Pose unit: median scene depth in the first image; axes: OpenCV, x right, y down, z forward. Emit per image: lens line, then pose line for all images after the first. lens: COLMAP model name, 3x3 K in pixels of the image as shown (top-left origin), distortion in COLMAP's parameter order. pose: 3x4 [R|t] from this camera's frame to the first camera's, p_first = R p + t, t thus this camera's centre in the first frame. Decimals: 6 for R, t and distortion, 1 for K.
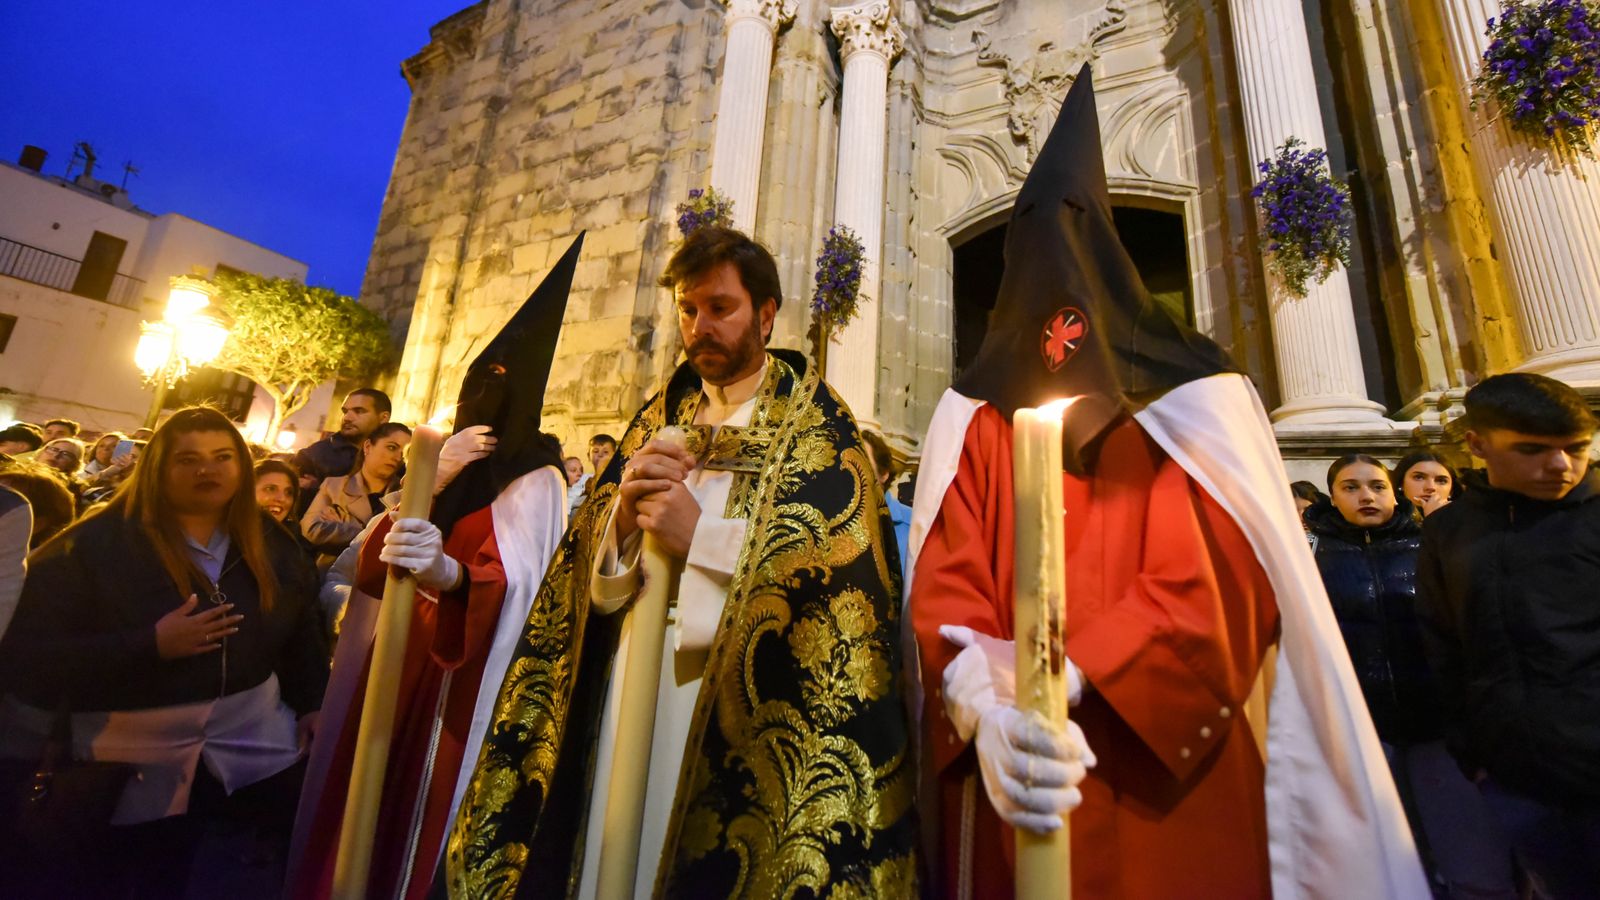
lens RADIAL K [[637.1, 0, 800.7], [0, 637.1, 378.0], [0, 0, 1]] dist [-0.005841, -0.000826]
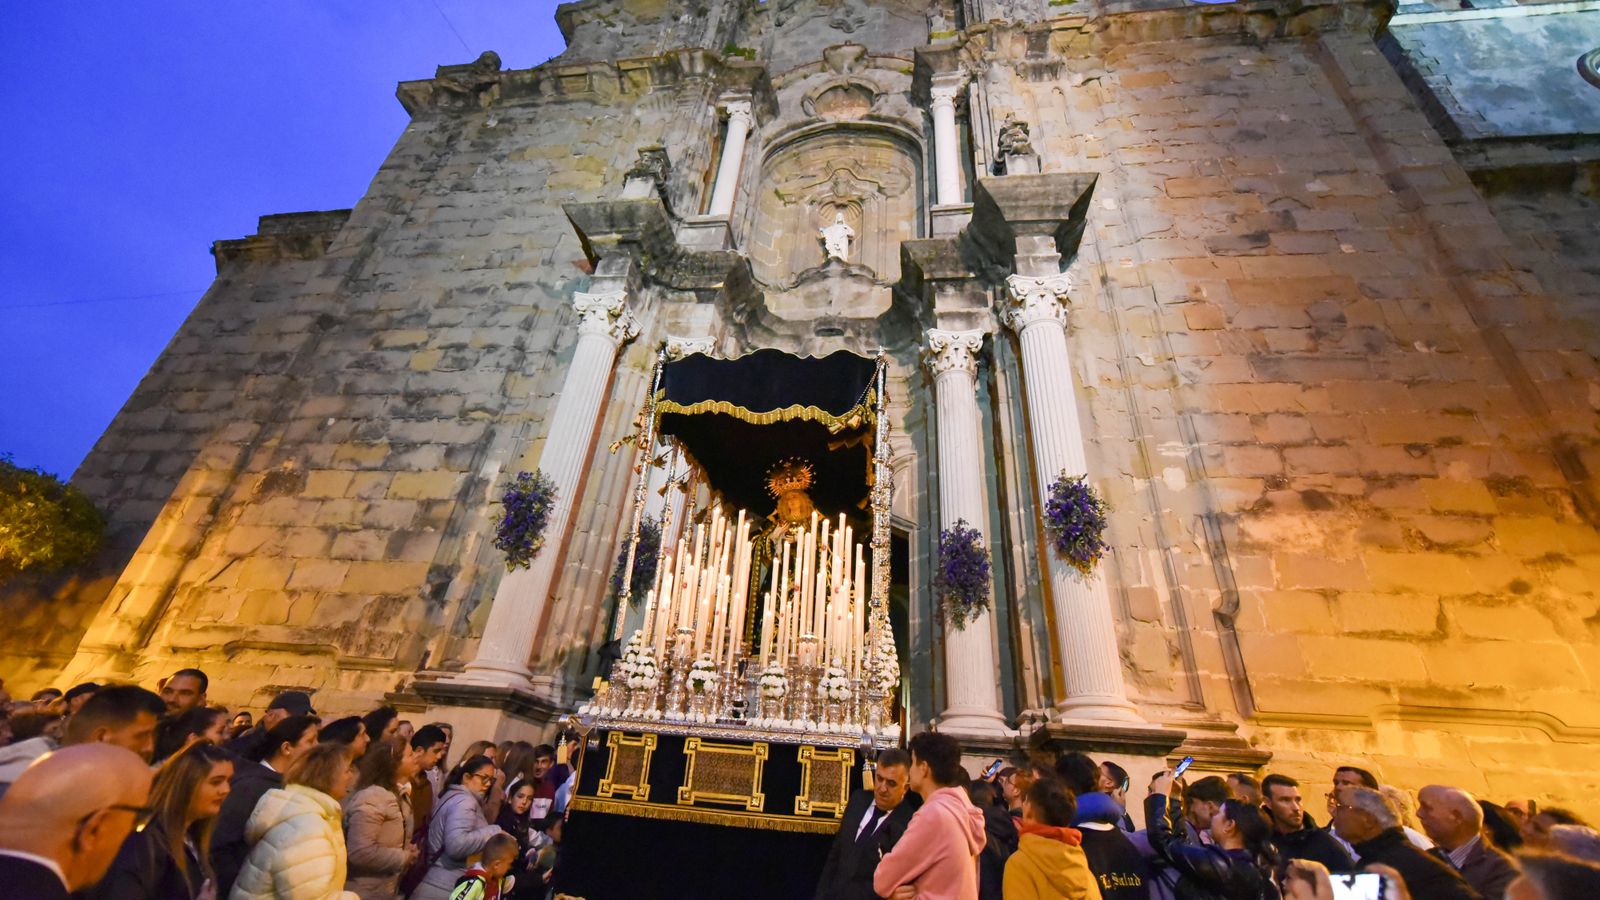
lens RADIAL K [[640.8, 0, 800.4], [0, 640.8, 445.0], [0, 0, 1]] dist [-0.003095, -0.000874]
pose [[0.943661, 0.173331, 0.281886, -0.019992], [-0.100164, 0.961498, -0.255907, -0.064273], [-0.315390, 0.213254, 0.924690, -0.165092]]
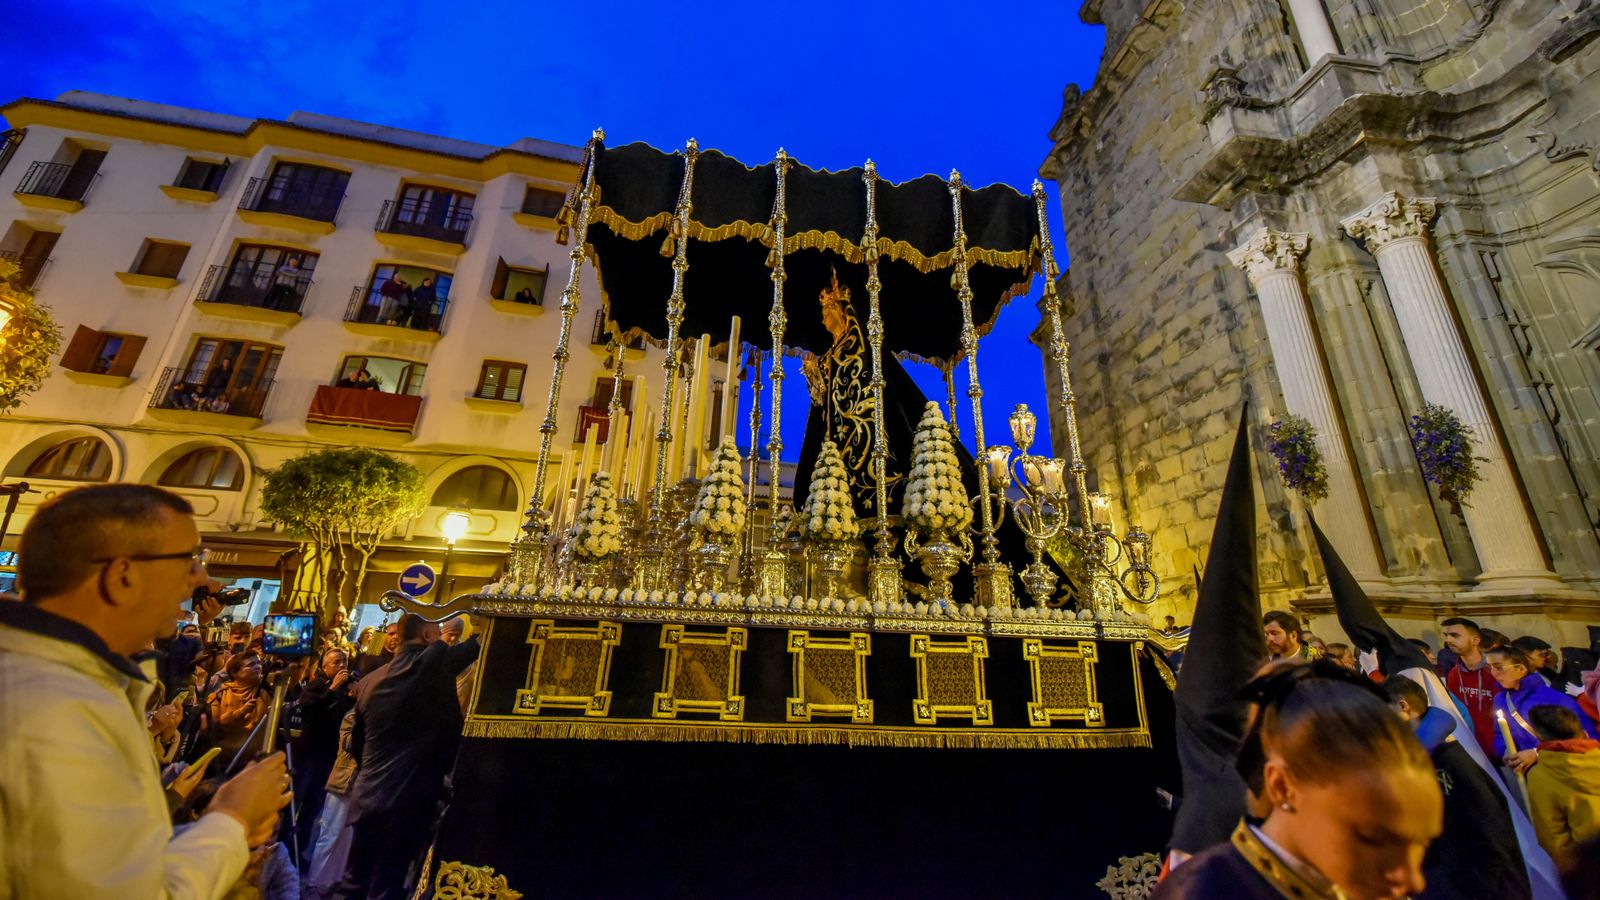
lens RADIAL K [[637.1, 0, 801.9], [0, 637.1, 385.6], [0, 0, 1]] dist [-0.005841, -0.000826]
pose [[0.555150, -0.351204, -0.753966, 0.229652], [0.212213, 0.936288, -0.279877, -0.136662], [0.804223, -0.004628, 0.594310, -0.451361]]
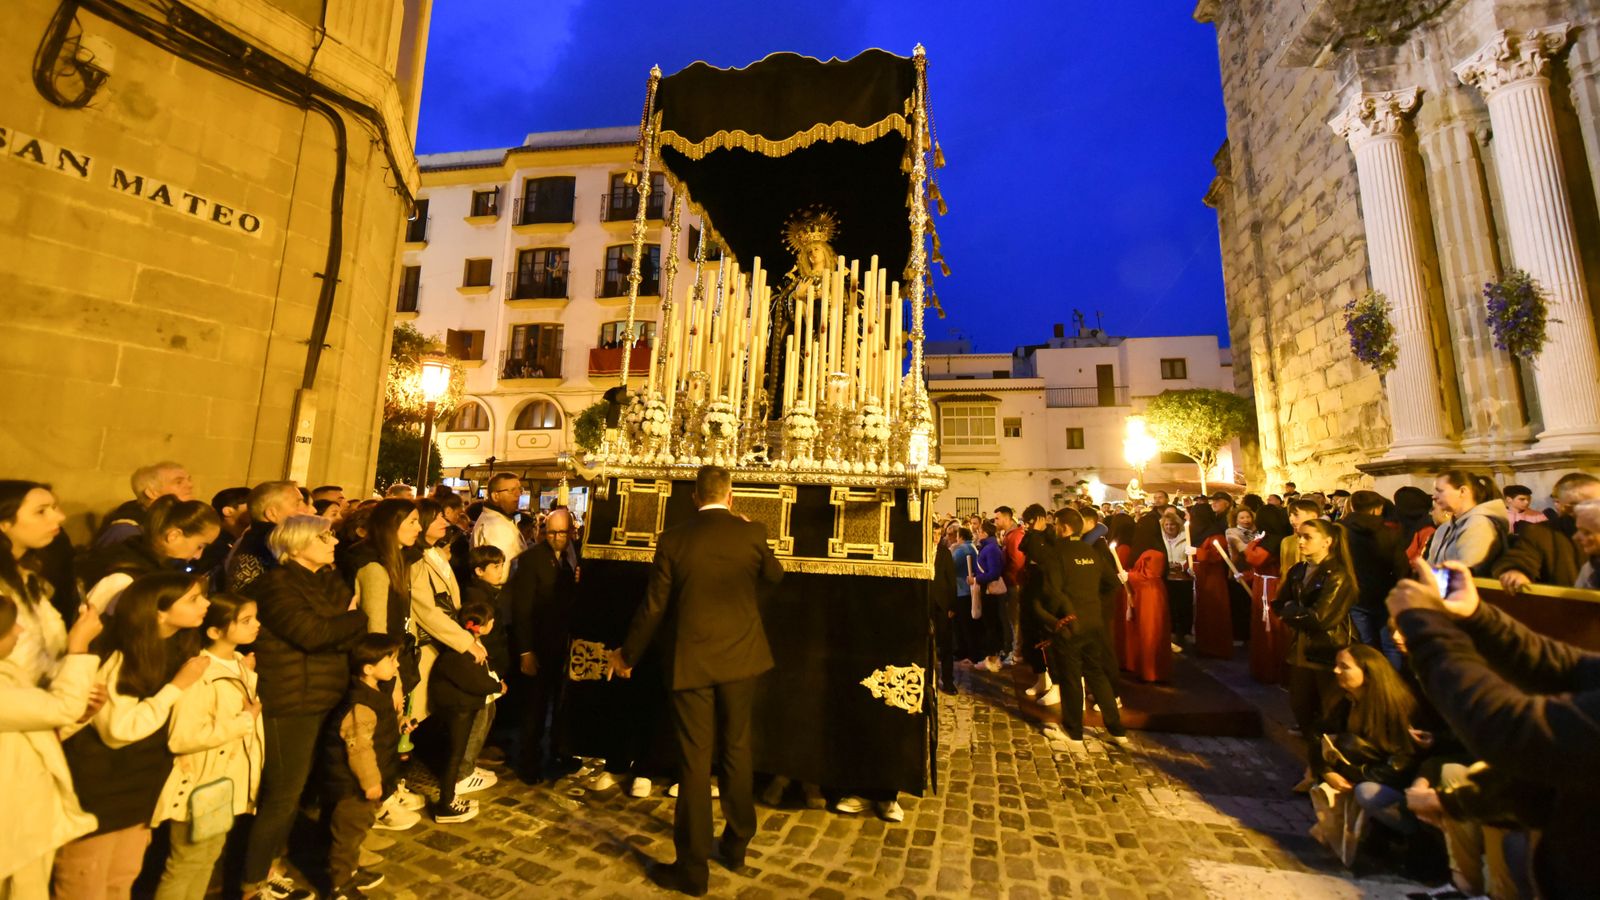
lens RADIAL K [[640.8, 0, 803.7], [0, 640.8, 406.6], [0, 0, 1]] dist [-0.003095, -0.000874]
pose [[0.220102, -0.224333, -0.949331, 0.599801], [0.255371, 0.952508, -0.165876, -0.097235], [0.941457, -0.205922, 0.266937, -0.412985]]
